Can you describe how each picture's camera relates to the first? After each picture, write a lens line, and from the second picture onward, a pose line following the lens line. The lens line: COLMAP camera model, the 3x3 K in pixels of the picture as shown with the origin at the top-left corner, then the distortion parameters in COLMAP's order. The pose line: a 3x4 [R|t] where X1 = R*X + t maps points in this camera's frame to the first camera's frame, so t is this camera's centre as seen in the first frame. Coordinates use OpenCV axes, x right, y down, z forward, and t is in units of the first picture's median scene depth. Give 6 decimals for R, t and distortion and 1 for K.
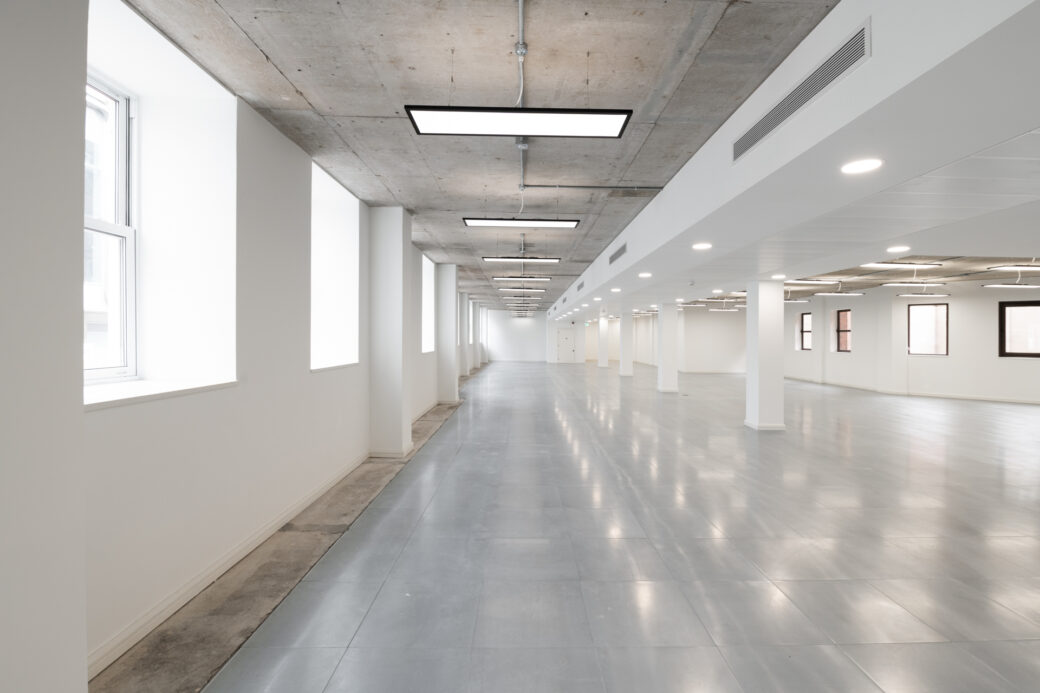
lens RADIAL K [[459.0, 0, 531.3], [0, 459.0, 327.2], [0, 0, 1]] dist [-0.002898, -0.000780]
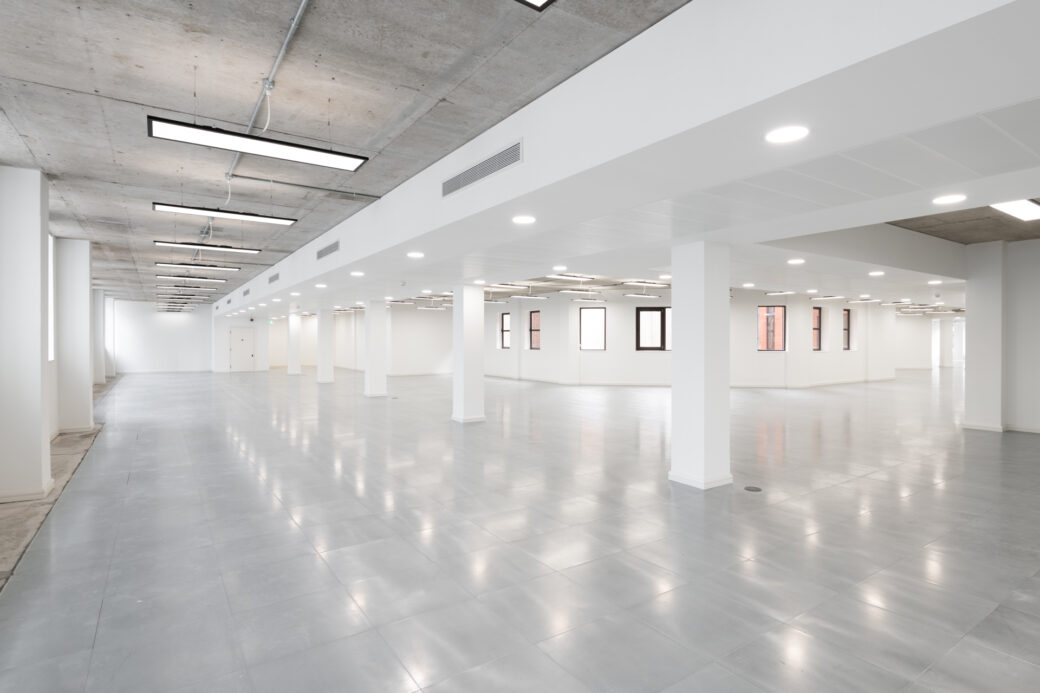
lens RADIAL K [[541.6, 0, 521.8], [0, 541.6, 344.1], [0, 0, 1]] dist [0.000628, -0.000733]
pose [[0.845626, -0.015657, 0.533545, -0.057934], [-0.002729, 0.999430, 0.033654, -0.003896], [-0.533768, -0.029915, 0.845102, -0.127441]]
